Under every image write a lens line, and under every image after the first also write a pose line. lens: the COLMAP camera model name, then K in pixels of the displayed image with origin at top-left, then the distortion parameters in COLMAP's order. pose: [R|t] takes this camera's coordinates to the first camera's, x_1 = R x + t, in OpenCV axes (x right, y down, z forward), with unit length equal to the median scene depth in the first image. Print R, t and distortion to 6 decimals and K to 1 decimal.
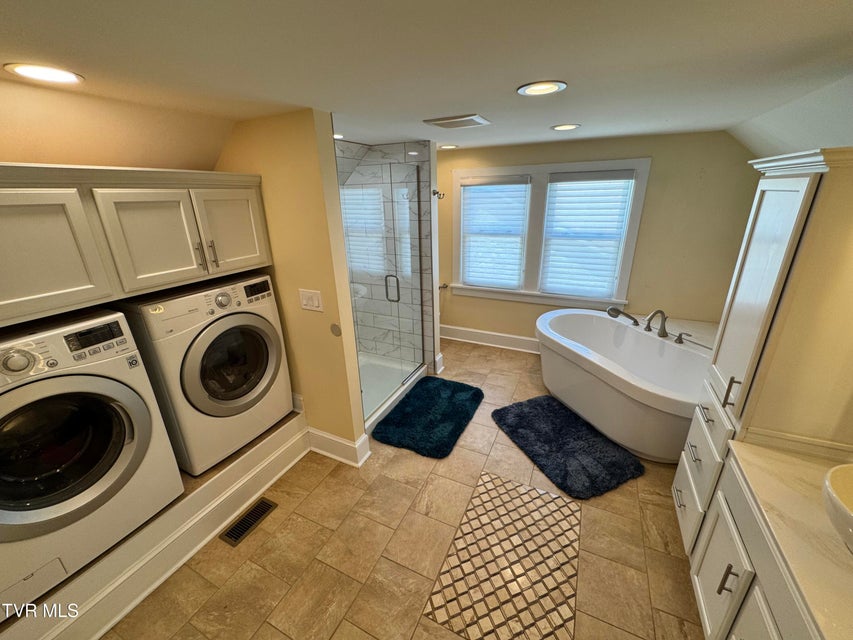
lens RADIAL K [[341.5, 0, 426.8], [0, 341.5, 319.8], [0, 0, 1]] dist [-0.002312, 0.000563]
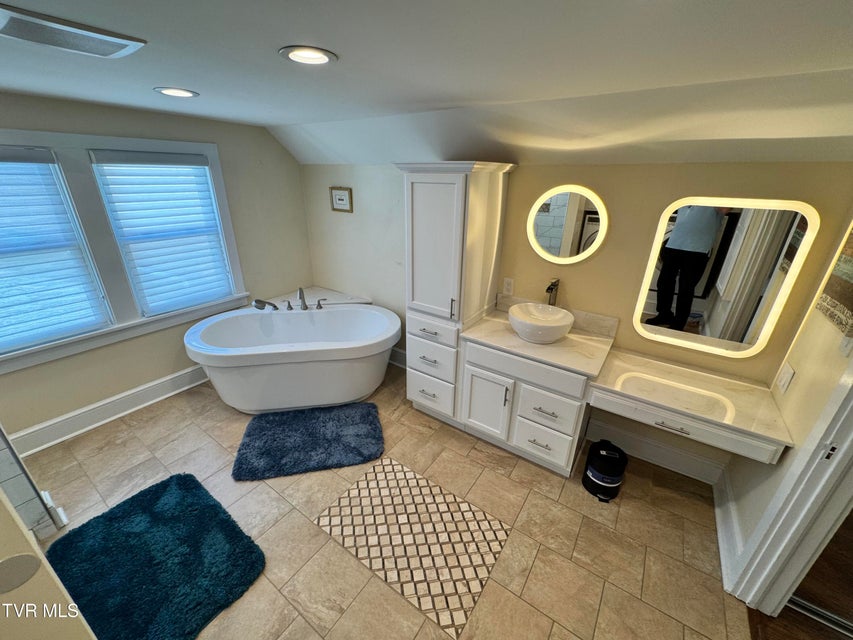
lens RADIAL K [[341.5, 0, 424.6], [0, 341.5, 320.3], [0, 0, 1]] dist [-0.002312, 0.000563]
pose [[0.164618, -0.356611, 0.919636, -0.324197], [0.327304, 0.899277, 0.290127, -0.124767], [-0.930469, 0.253240, 0.264757, 0.350050]]
